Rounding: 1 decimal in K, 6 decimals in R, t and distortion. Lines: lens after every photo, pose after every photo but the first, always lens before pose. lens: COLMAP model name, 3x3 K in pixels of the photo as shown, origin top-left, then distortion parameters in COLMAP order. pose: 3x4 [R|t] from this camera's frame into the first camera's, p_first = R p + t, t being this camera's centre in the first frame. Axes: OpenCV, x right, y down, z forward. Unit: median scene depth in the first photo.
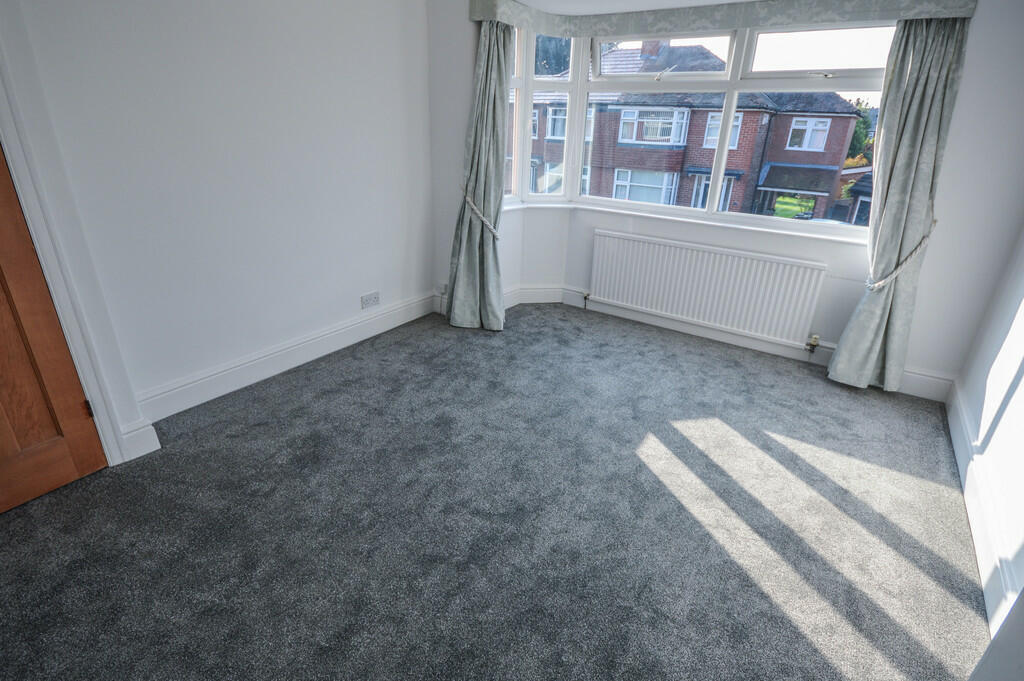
lens RADIAL K [[511.9, 0, 512.0], [0, 511.9, 340.5], [0, 0, 1]] dist [-0.003538, -0.001601]
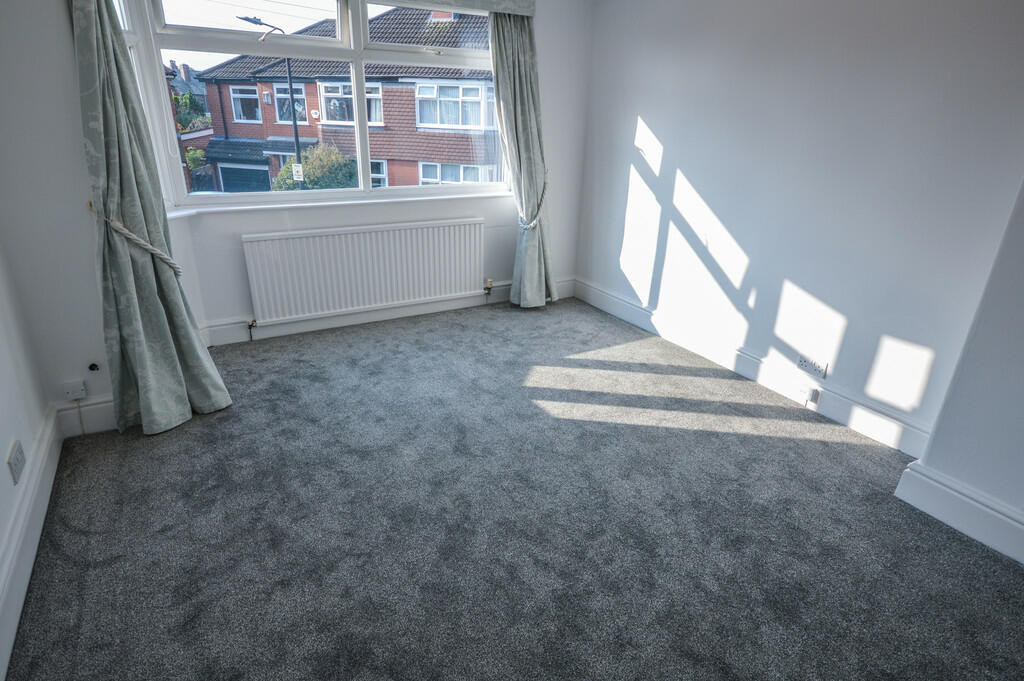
lens RADIAL K [[569.2, 0, 512.0], [0, 569.2, 340.5], [0, 0, 1]] dist [-0.003998, 0.000409]
pose [[0.430391, -0.358418, 0.828432, -0.567596], [0.340204, 0.914515, 0.218917, -0.168233], [-0.836077, 0.187616, 0.515534, 0.360186]]
